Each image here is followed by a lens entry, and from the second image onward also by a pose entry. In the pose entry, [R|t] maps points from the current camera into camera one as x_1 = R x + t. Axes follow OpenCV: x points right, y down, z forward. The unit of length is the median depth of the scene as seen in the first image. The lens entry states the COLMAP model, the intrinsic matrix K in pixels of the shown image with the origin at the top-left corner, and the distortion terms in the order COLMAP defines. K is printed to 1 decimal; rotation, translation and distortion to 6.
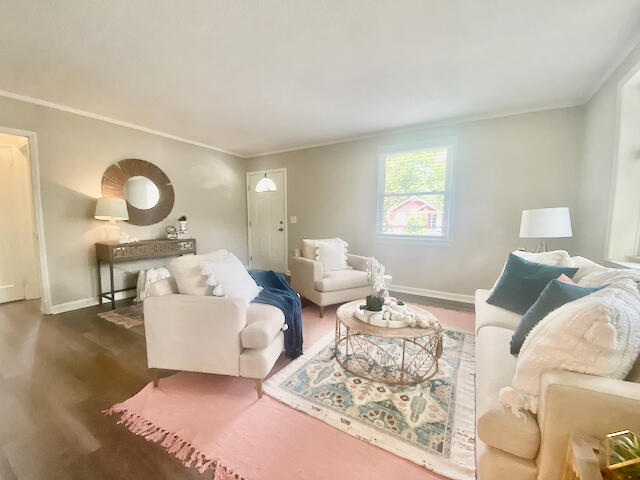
lens RADIAL K [[260.5, 0, 318.6], [0, 260.5, 242.0], [0, 0, 1]] dist [-0.027753, -0.001658]
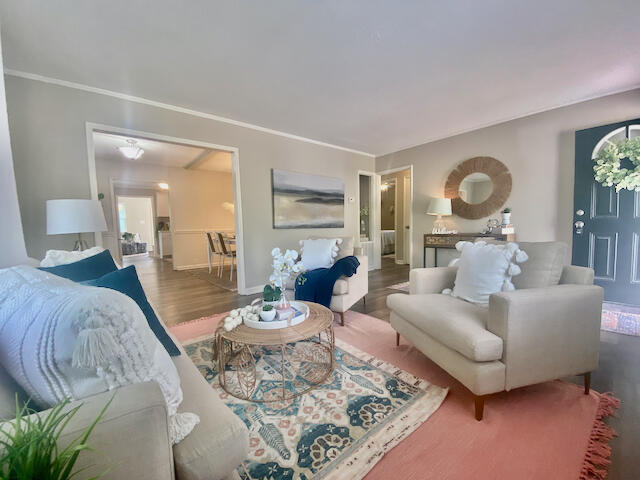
lens RADIAL K [[260.5, 0, 320.4], [0, 260.5, 242.3], [0, 0, 1]] dist [-0.027753, -0.001658]
pose [[-0.315611, 0.060238, -0.946975, 0.581804], [-0.045682, 0.995861, 0.078573, -0.026543], [0.947788, 0.068058, -0.311553, 0.790561]]
